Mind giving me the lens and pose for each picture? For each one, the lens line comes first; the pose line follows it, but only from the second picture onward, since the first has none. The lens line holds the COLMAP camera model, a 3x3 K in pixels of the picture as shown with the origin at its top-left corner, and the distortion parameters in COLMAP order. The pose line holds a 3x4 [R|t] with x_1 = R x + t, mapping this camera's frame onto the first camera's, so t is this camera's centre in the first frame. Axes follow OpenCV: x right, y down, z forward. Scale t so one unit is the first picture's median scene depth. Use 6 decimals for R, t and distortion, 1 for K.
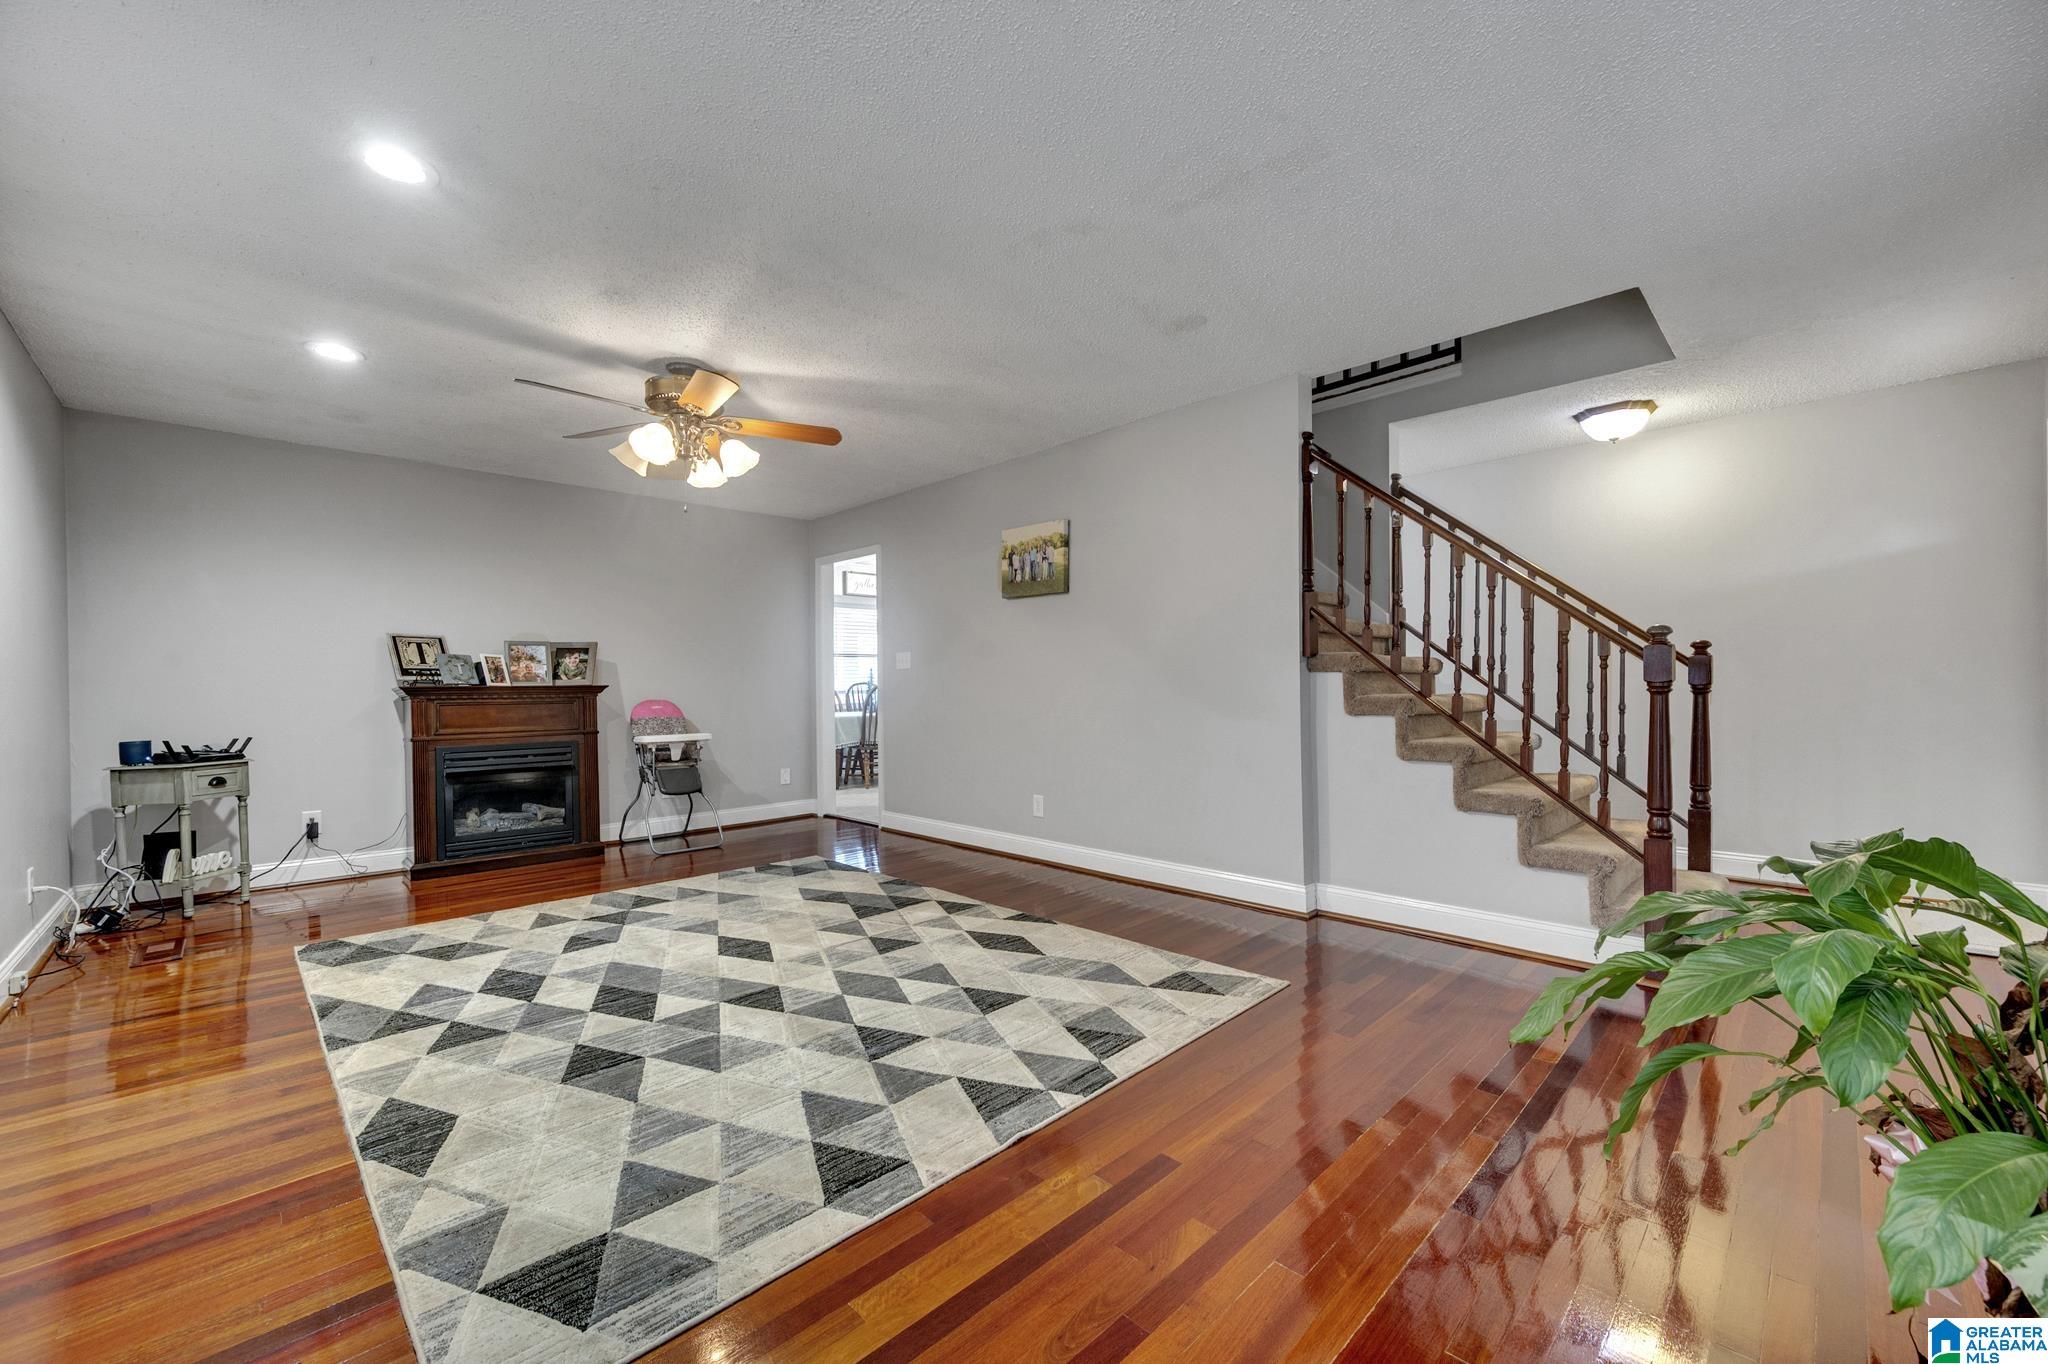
lens RADIAL K [[805.5, 0, 1023.1], [0, 805.5, 691.2], [0, 0, 1]] dist [-0.000684, -0.000443]
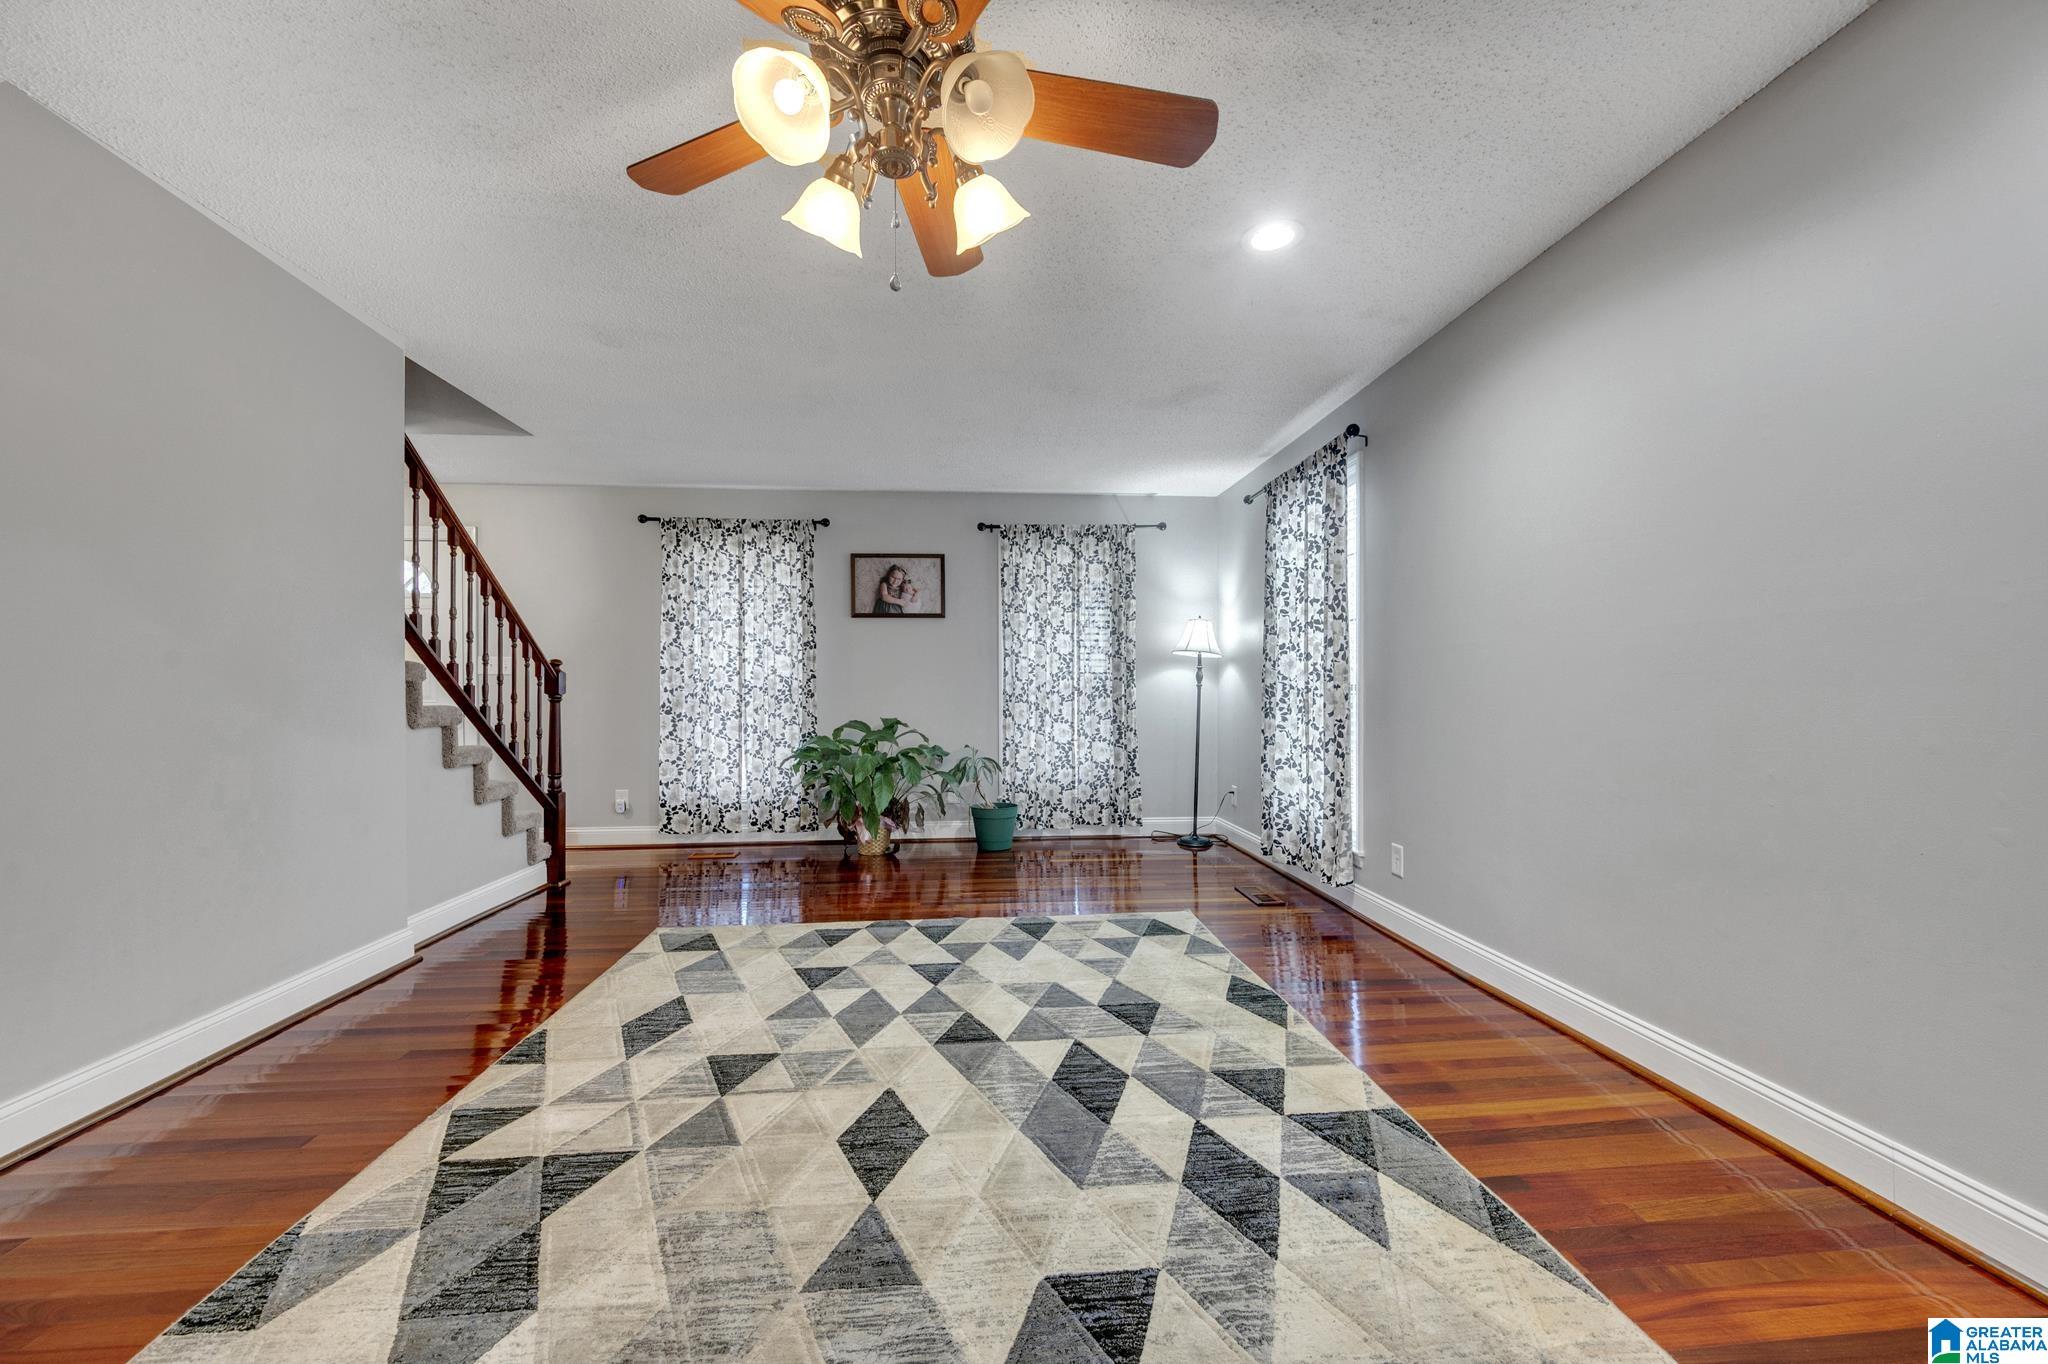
lens RADIAL K [[805.5, 0, 1023.1], [0, 805.5, 691.2], [0, 0, 1]] dist [-0.000684, -0.000443]
pose [[-0.770560, 0.014712, 0.637198, -0.969893], [0.015912, 0.999866, -0.003844, 0.000868], [-0.637169, 0.007177, -0.770691, 1.675074]]
